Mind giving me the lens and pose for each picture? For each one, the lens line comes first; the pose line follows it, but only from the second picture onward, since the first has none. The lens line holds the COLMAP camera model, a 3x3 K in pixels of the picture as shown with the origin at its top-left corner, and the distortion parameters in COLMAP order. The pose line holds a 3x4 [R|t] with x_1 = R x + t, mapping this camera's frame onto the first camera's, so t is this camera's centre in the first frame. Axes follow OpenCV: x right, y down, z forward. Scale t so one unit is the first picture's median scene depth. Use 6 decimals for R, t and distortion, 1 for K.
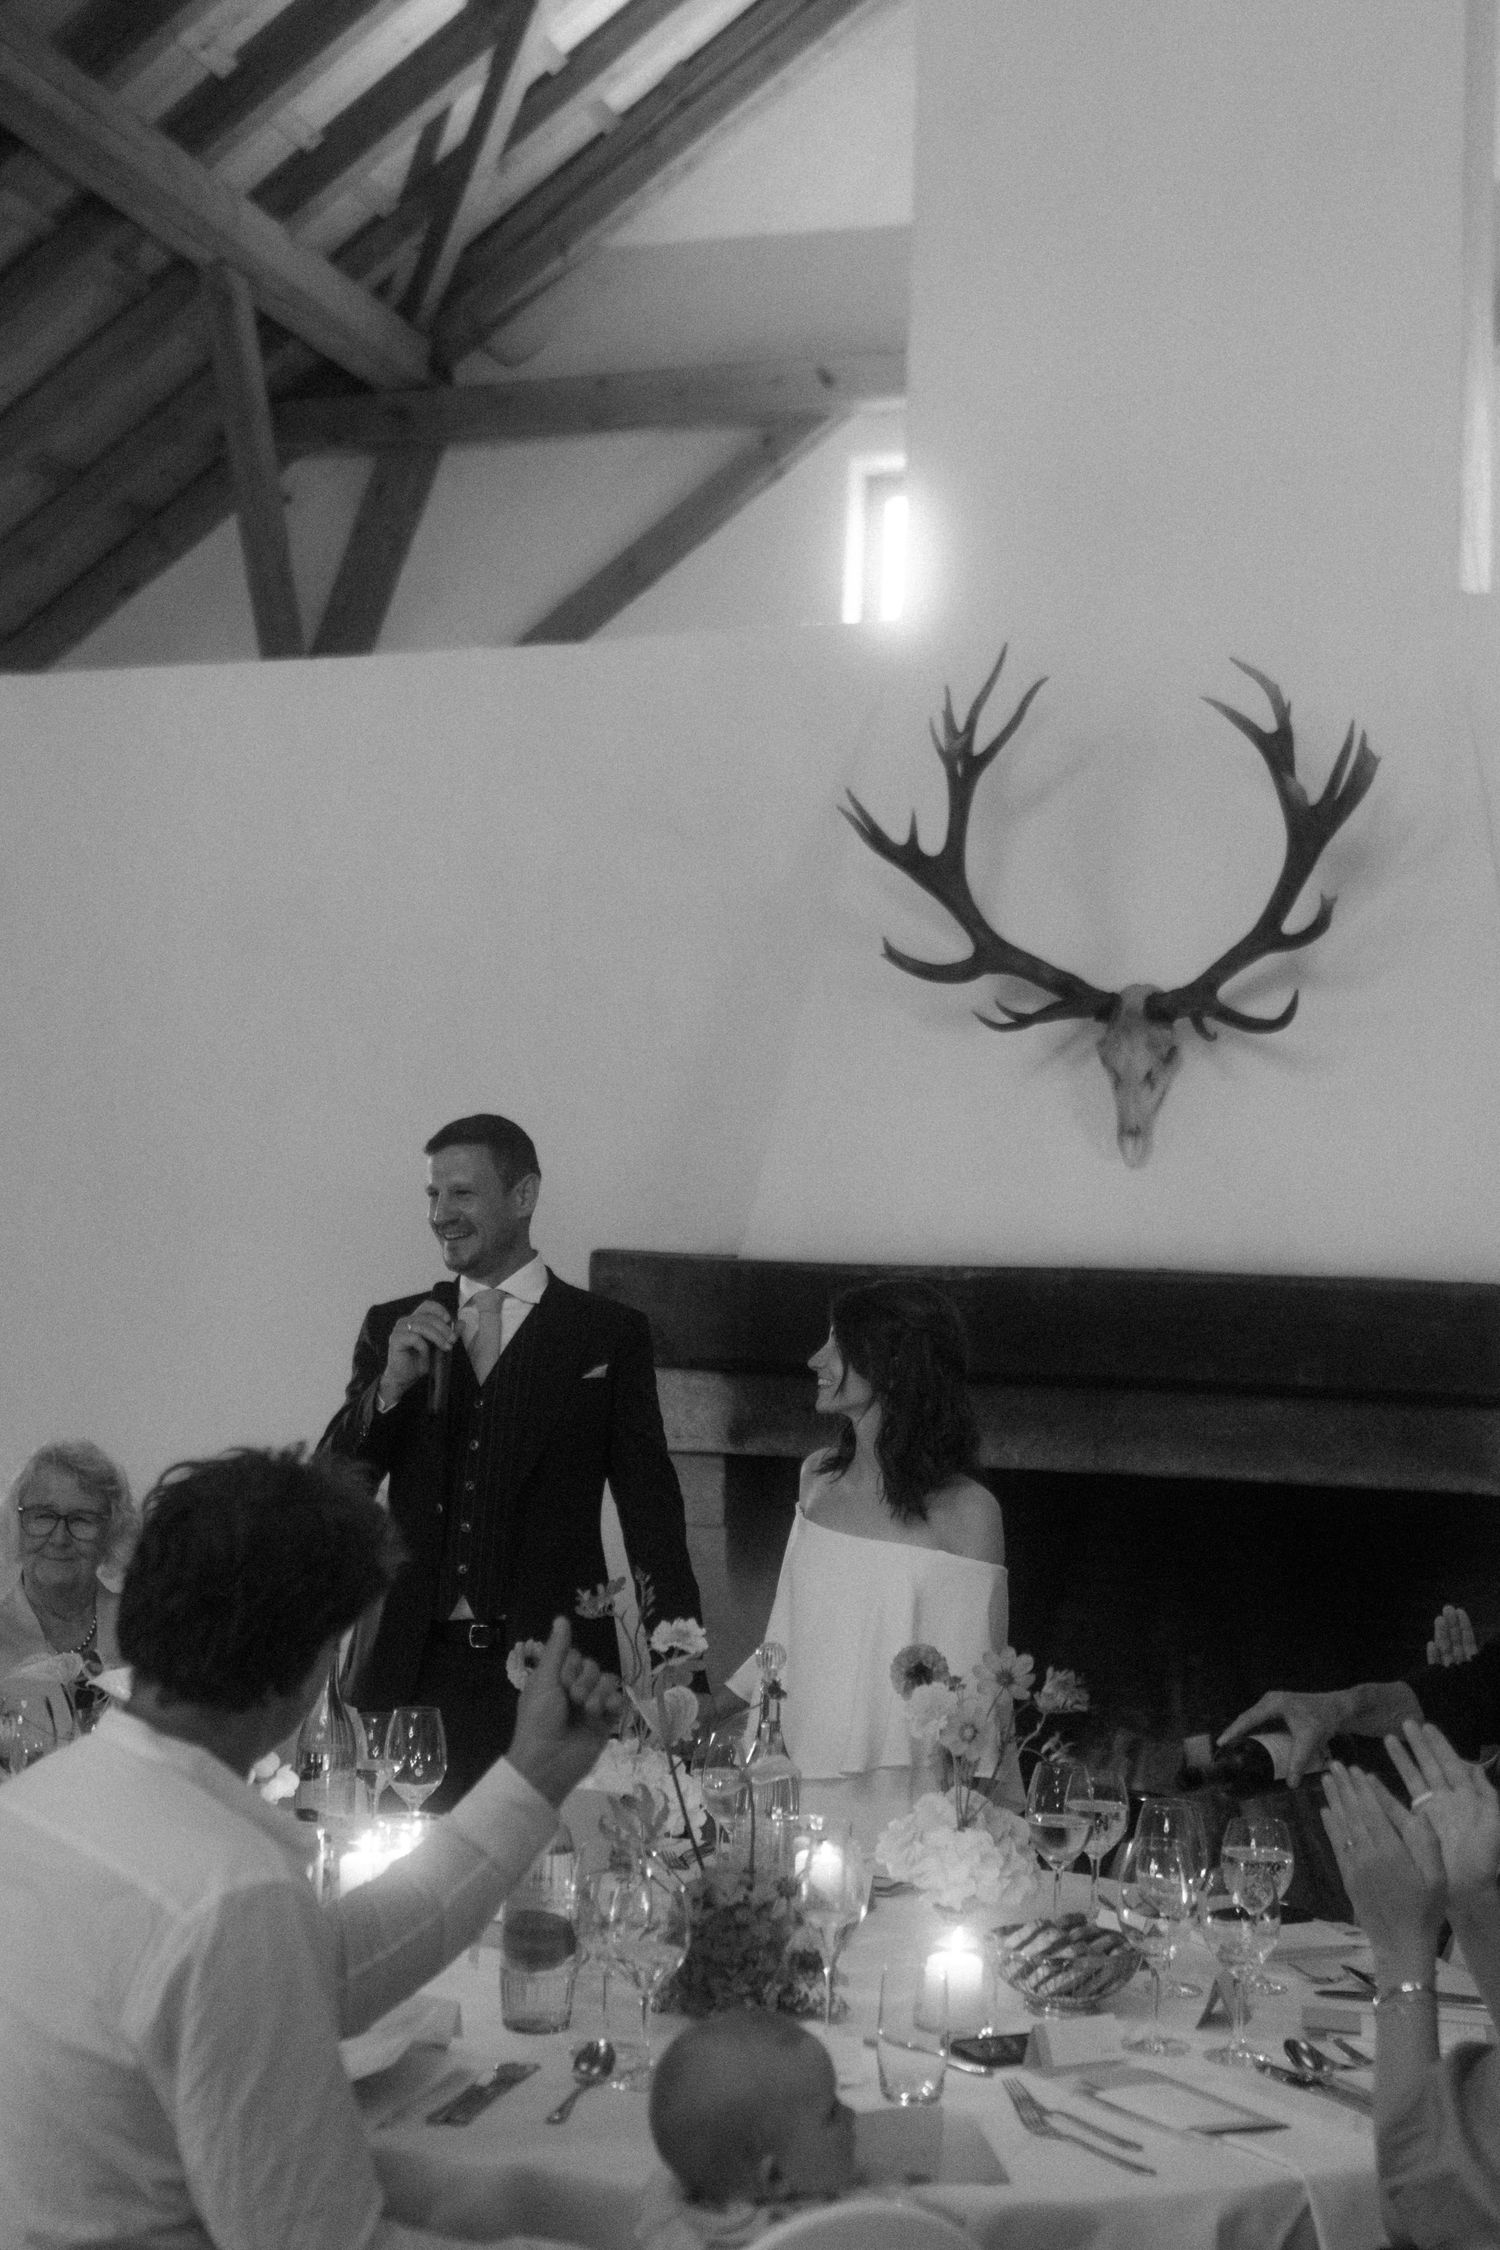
lens RADIAL K [[3148.7, 0, 681.4], [0, 3148.7, 1093.6], [0, 0, 1]] dist [-0.011528, 0.061340]
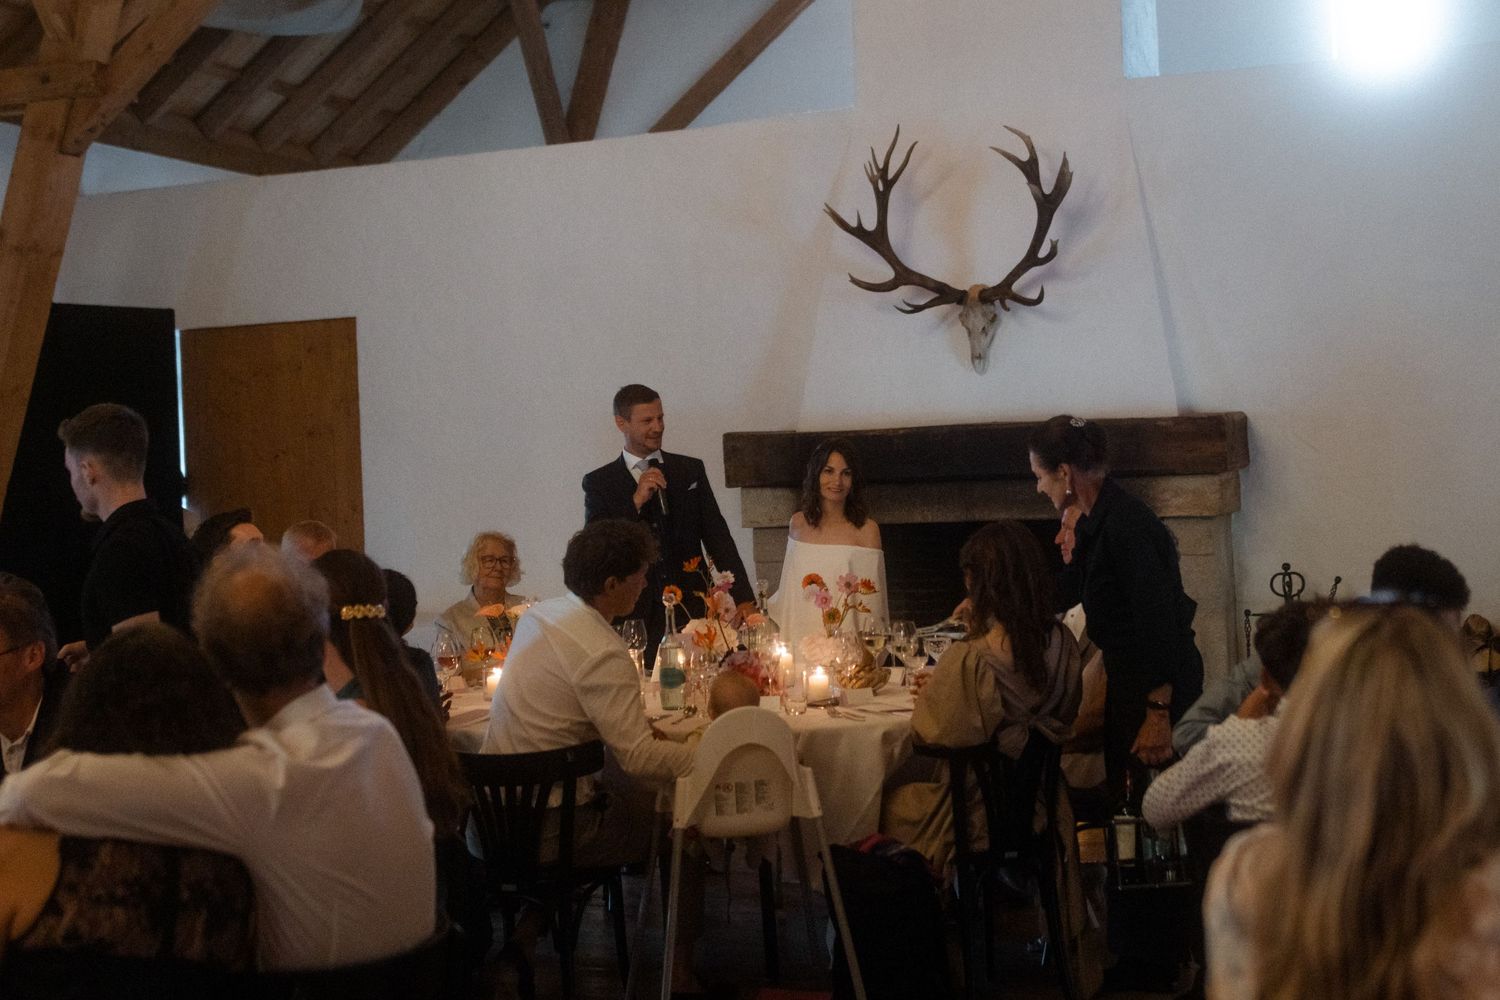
lens RADIAL K [[2428.9, 0, 750.0], [0, 2428.9, 500.0], [0, 0, 1]] dist [-0.014563, 0.001622]
pose [[0.995521, -0.070924, -0.062516, 0.087602], [0.075812, 0.993938, 0.079625, -0.032928], [0.056490, -0.084008, 0.994863, -0.600371]]
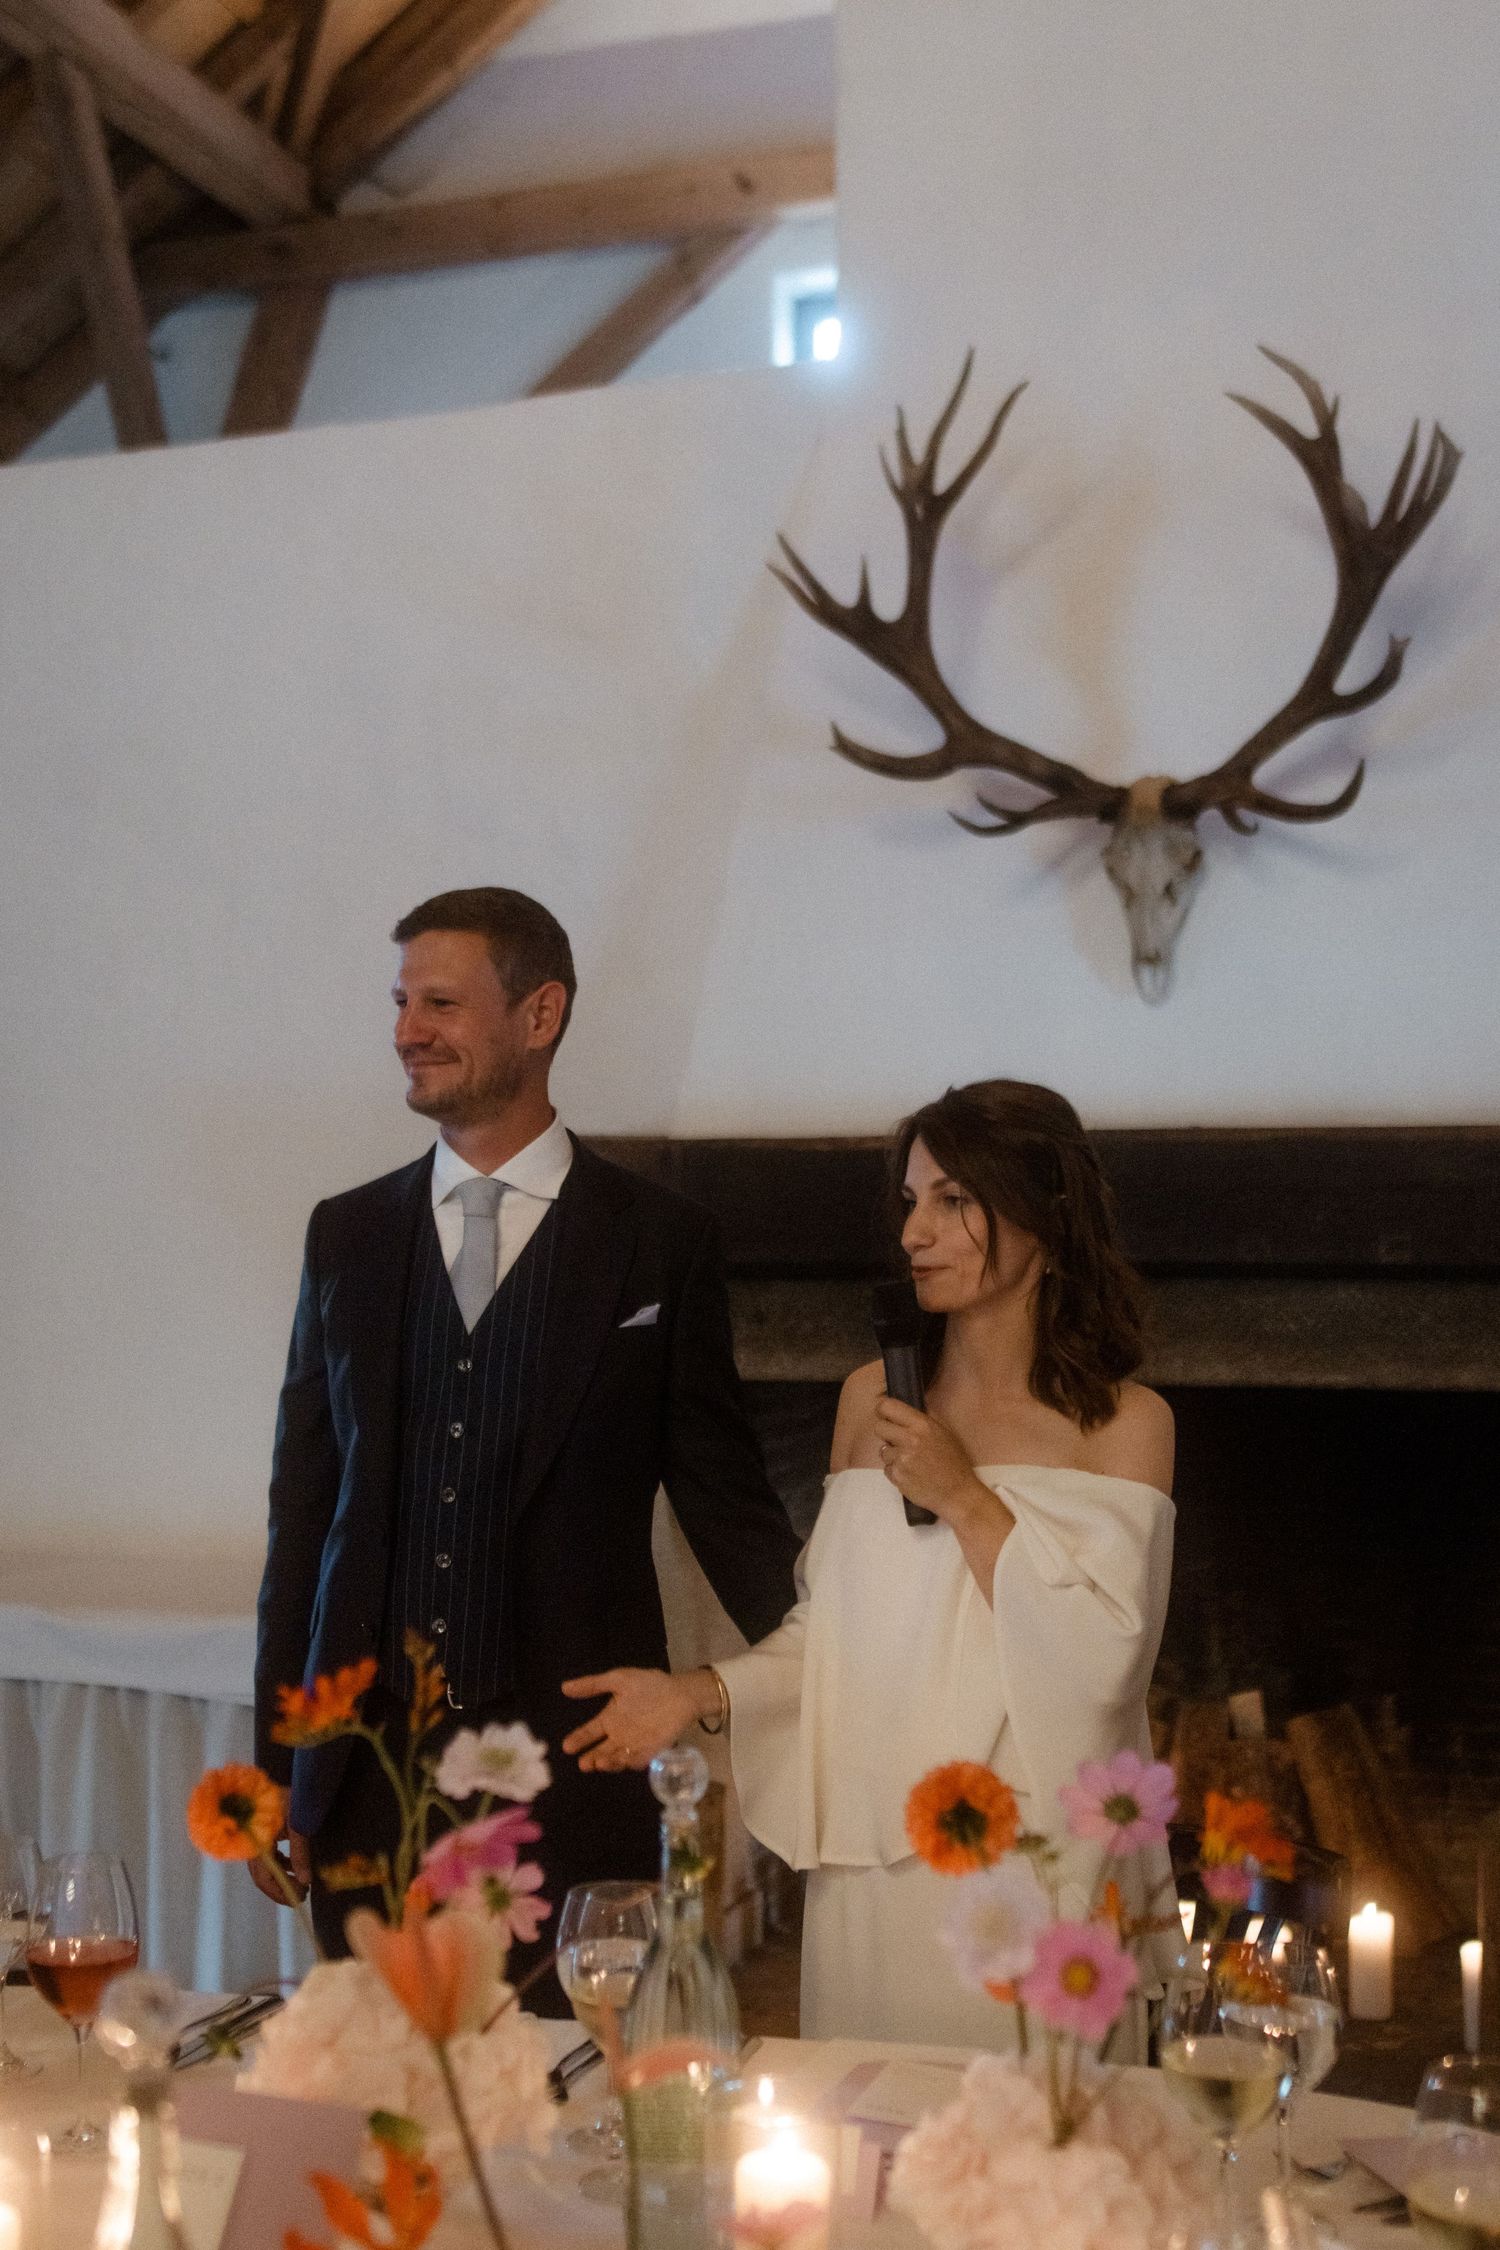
lens RADIAL K [[2716.6, 0, 750.0], [0, 2716.6, 1125.0], [0, 0, 1]] dist [-0.005714, 0.029031]
pose [[0.998725, -0.038850, 0.032245, 0.017356], [0.038003, 0.998927, 0.026481, 0.032312], [-0.033239, -0.025222, 0.999129, 0.310728]]
